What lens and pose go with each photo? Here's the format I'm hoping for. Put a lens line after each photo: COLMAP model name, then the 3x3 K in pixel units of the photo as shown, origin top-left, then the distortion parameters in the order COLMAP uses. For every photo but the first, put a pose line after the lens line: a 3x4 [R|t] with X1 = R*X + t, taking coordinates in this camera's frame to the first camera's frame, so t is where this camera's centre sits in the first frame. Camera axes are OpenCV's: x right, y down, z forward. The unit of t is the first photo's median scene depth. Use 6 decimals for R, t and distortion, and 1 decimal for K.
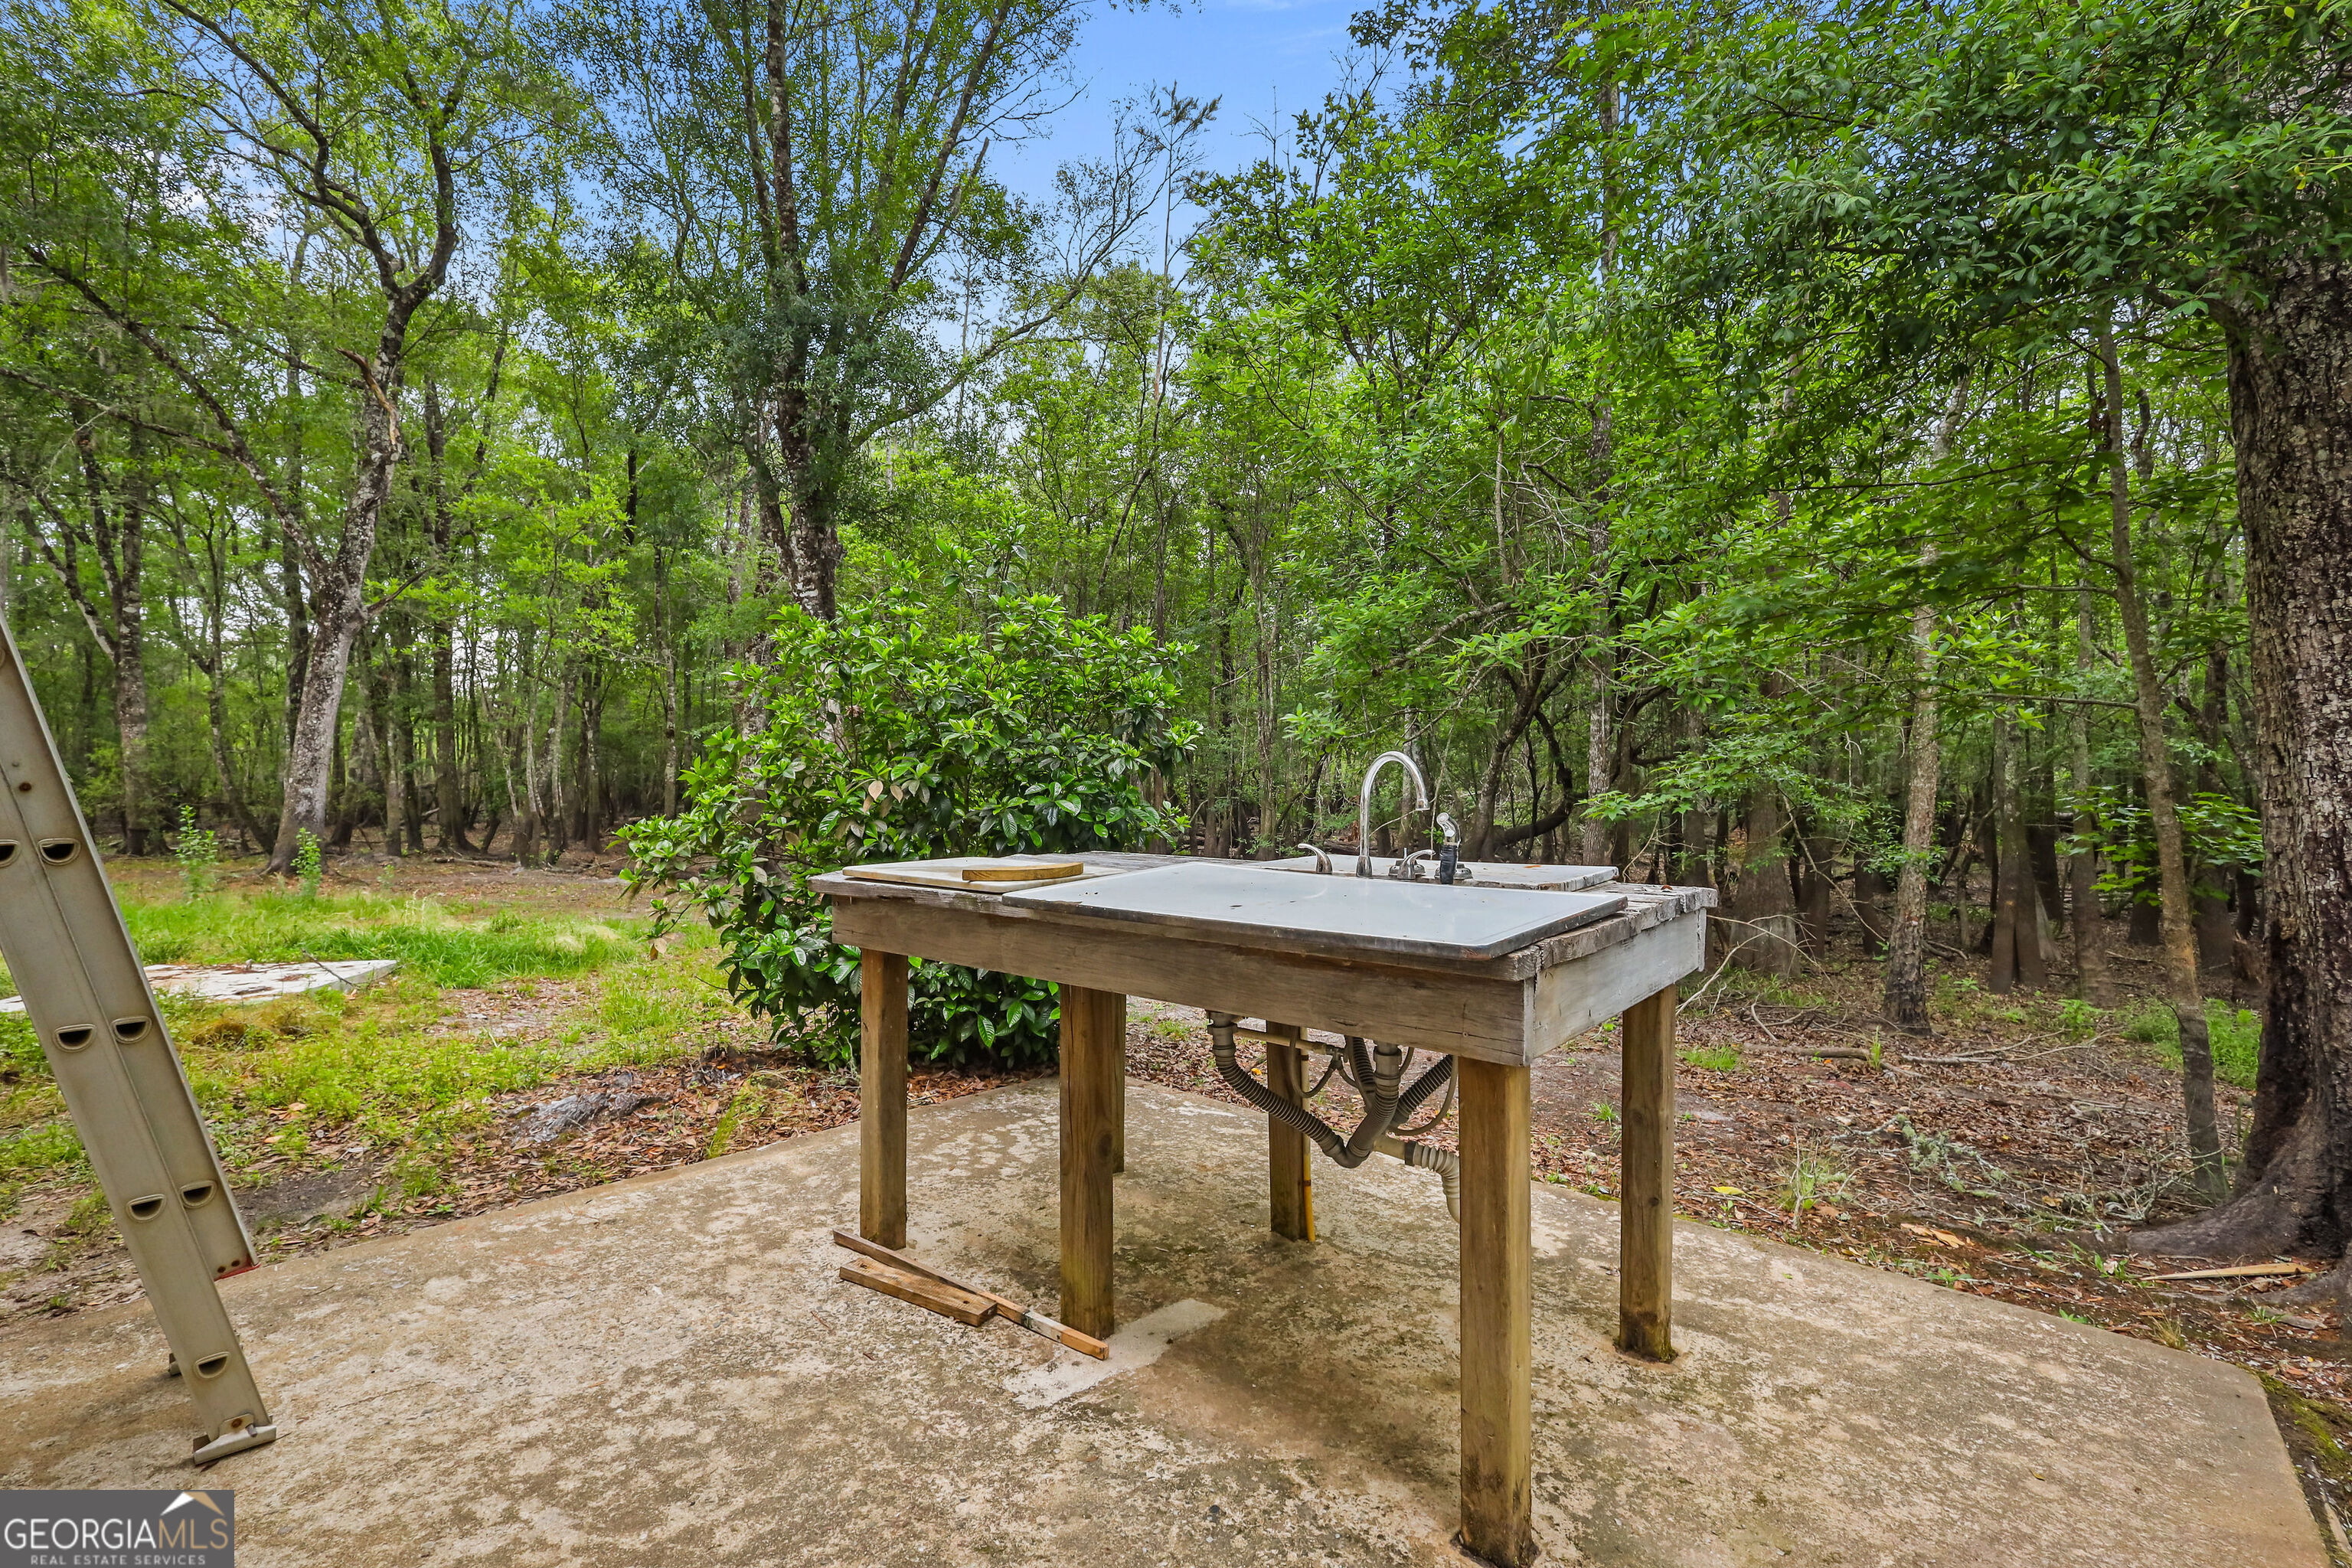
lens RADIAL K [[1084.0, 0, 1176.0], [0, 1084.0, 784.0], [0, 0, 1]] dist [-0.001580, -0.000053]
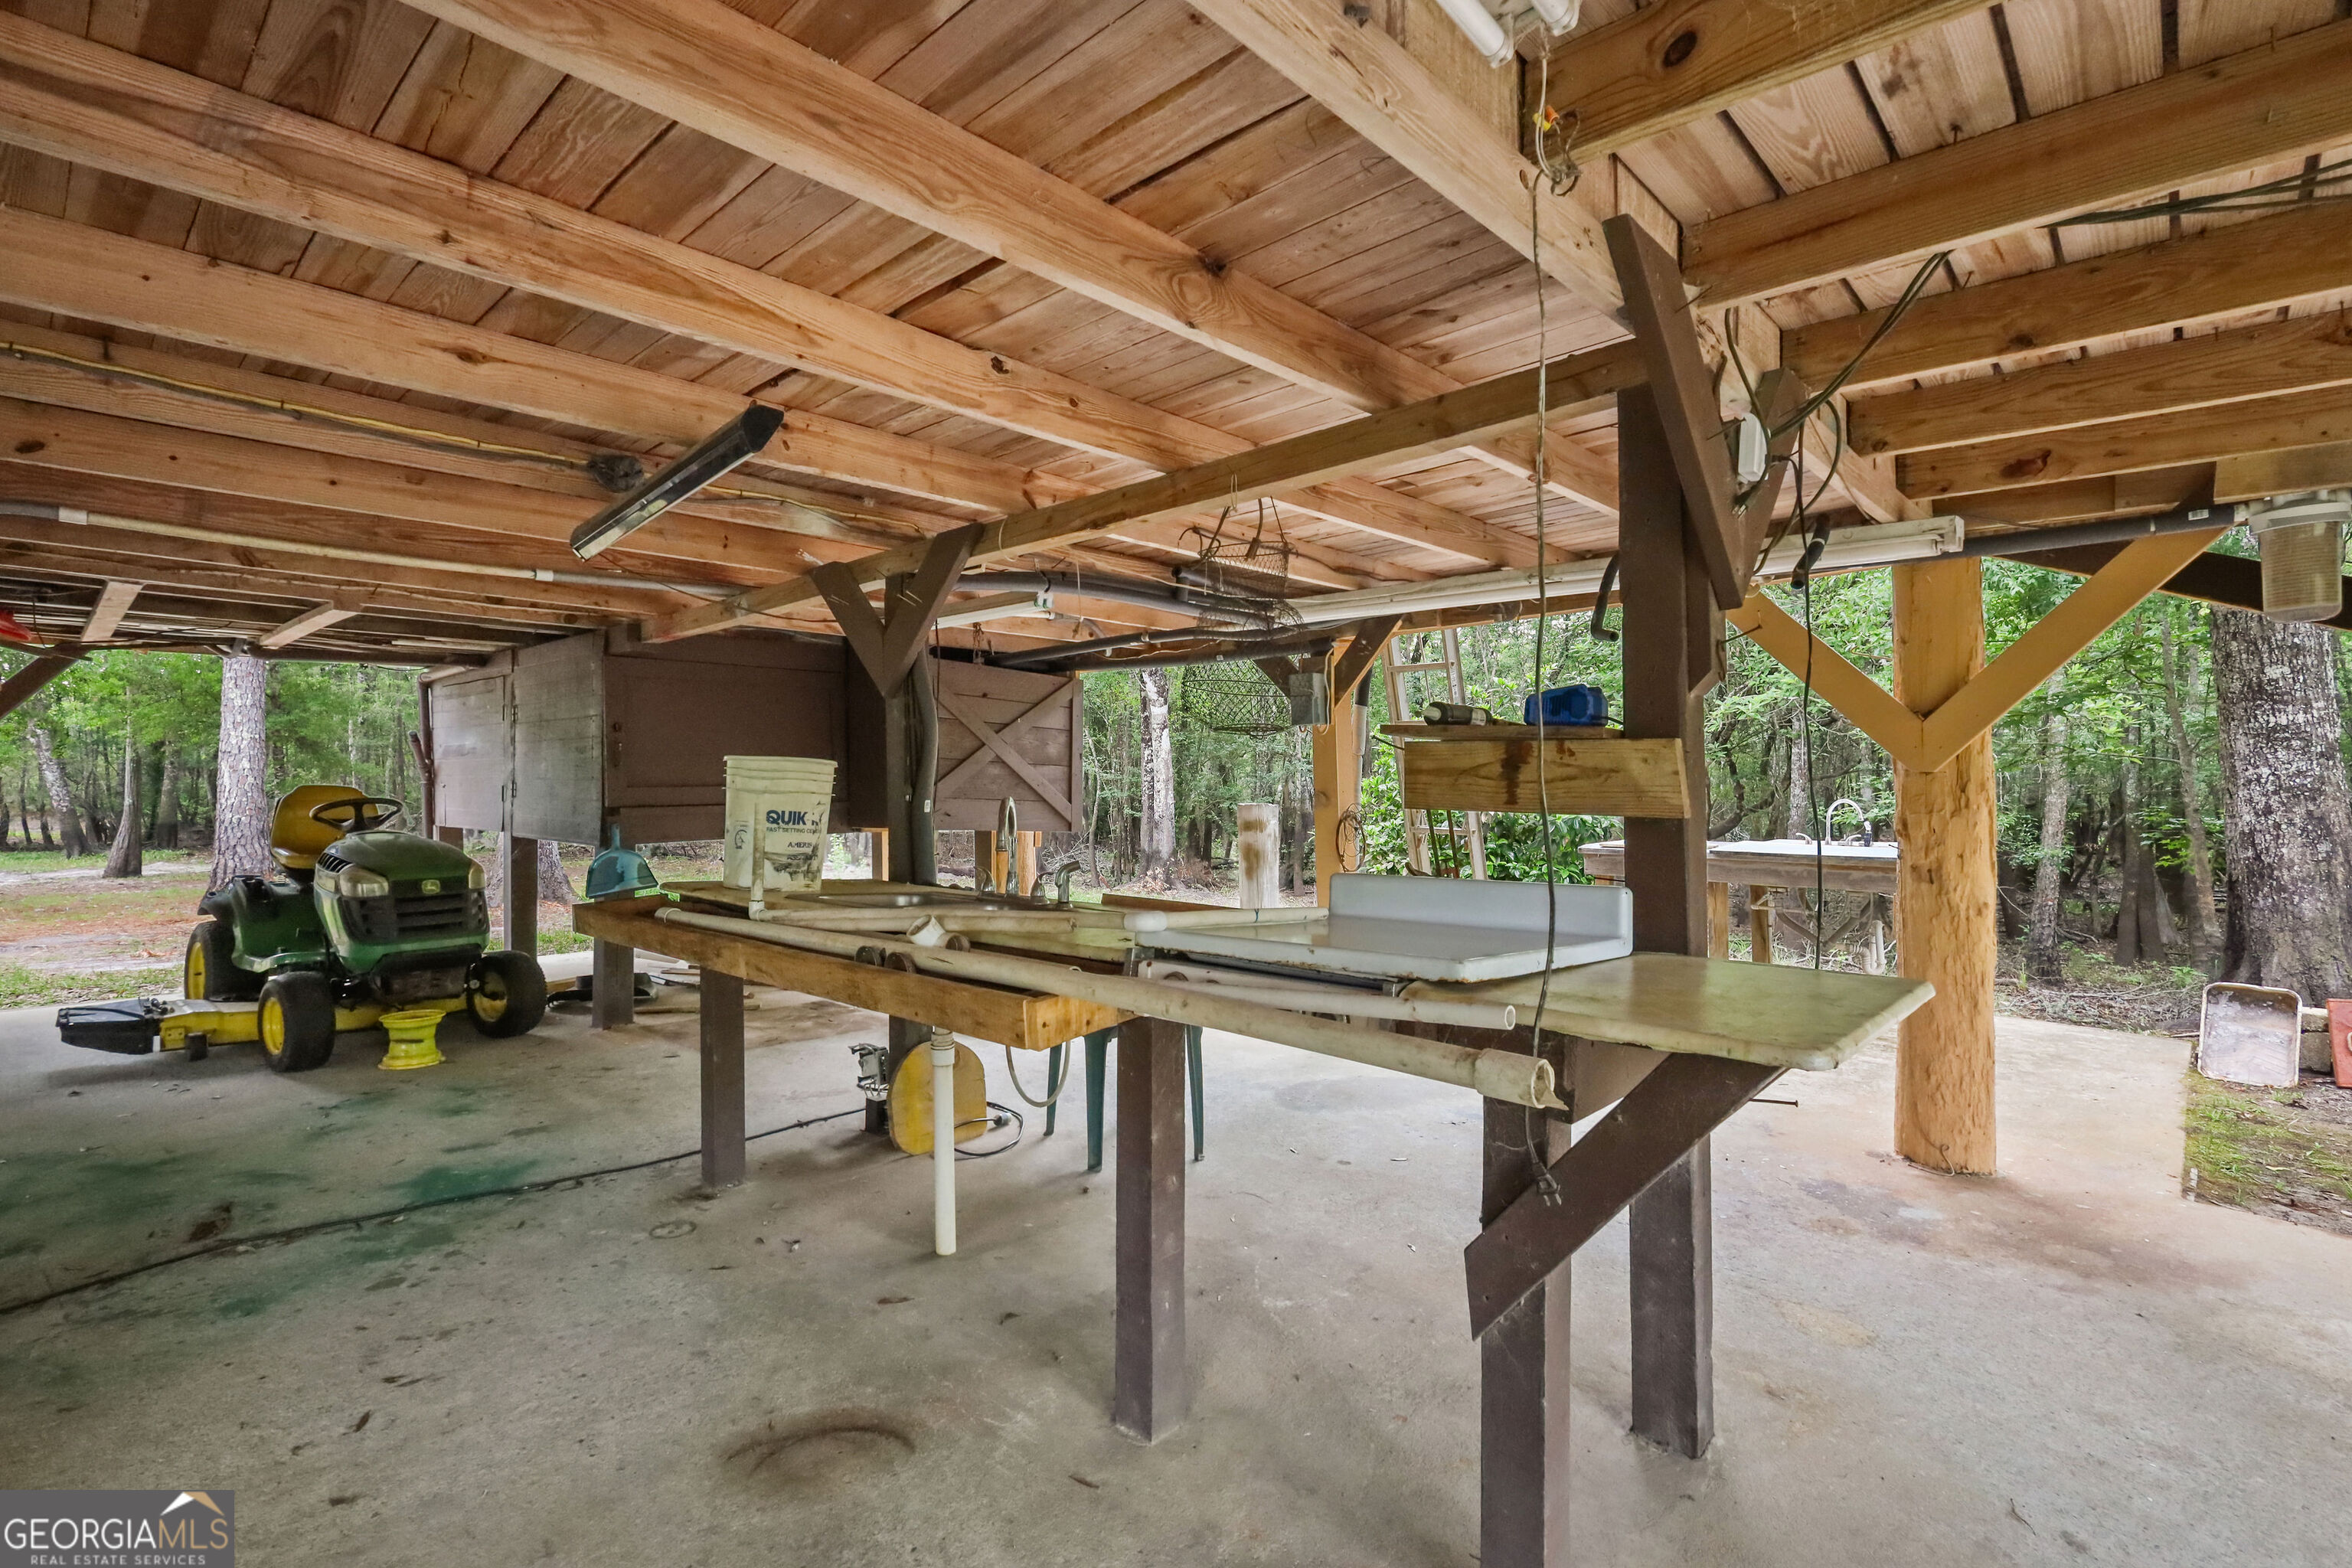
lens RADIAL K [[1110.8, 0, 1183.4], [0, 1110.8, 786.1], [0, 0, 1]] dist [-0.000606, -0.000159]
pose [[0.997939, -0.009911, -0.063394, -0.276139], [0.009341, 0.999913, -0.009282, -0.012765], [0.063481, 0.008671, 0.997945, -0.404316]]
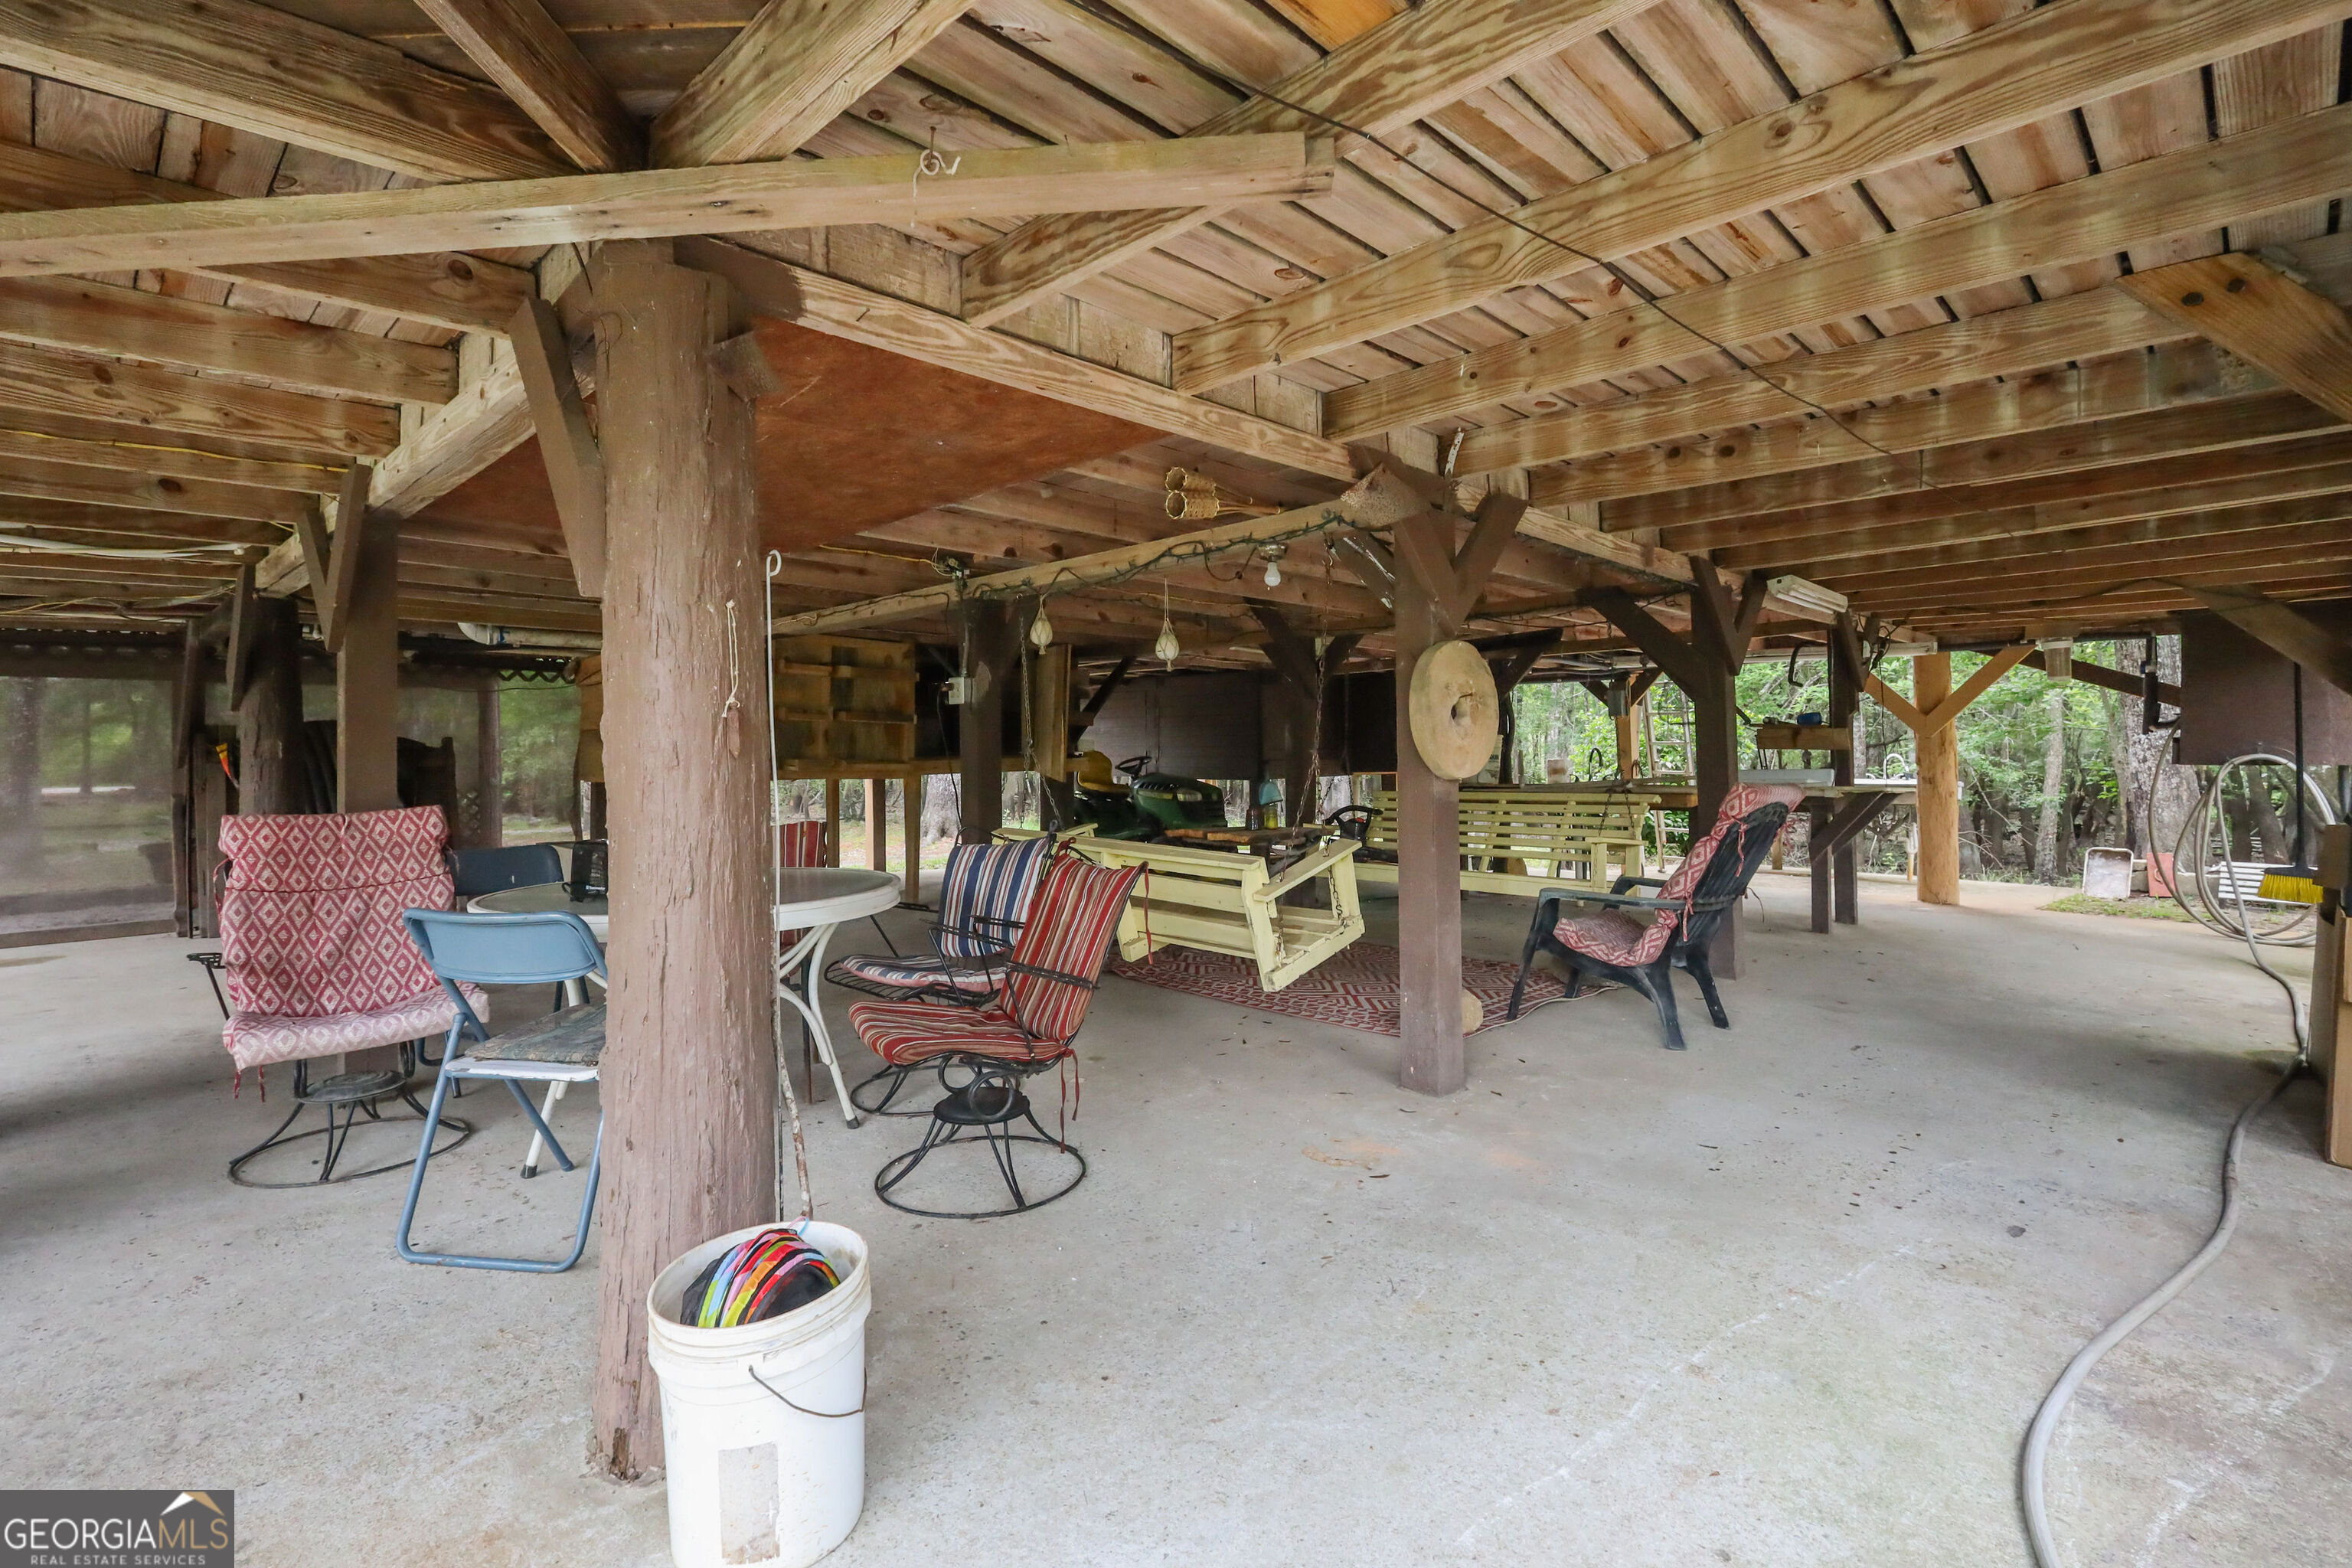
lens RADIAL K [[1110.8, 0, 1183.4], [0, 1110.8, 786.1], [0, 0, 1]] dist [-0.000606, -0.000159]
pose [[0.995540, -0.014657, -0.093199, -0.534819], [0.016243, 0.999735, 0.016281, -0.006118], [0.092936, -0.017723, 0.995514, -0.901271]]
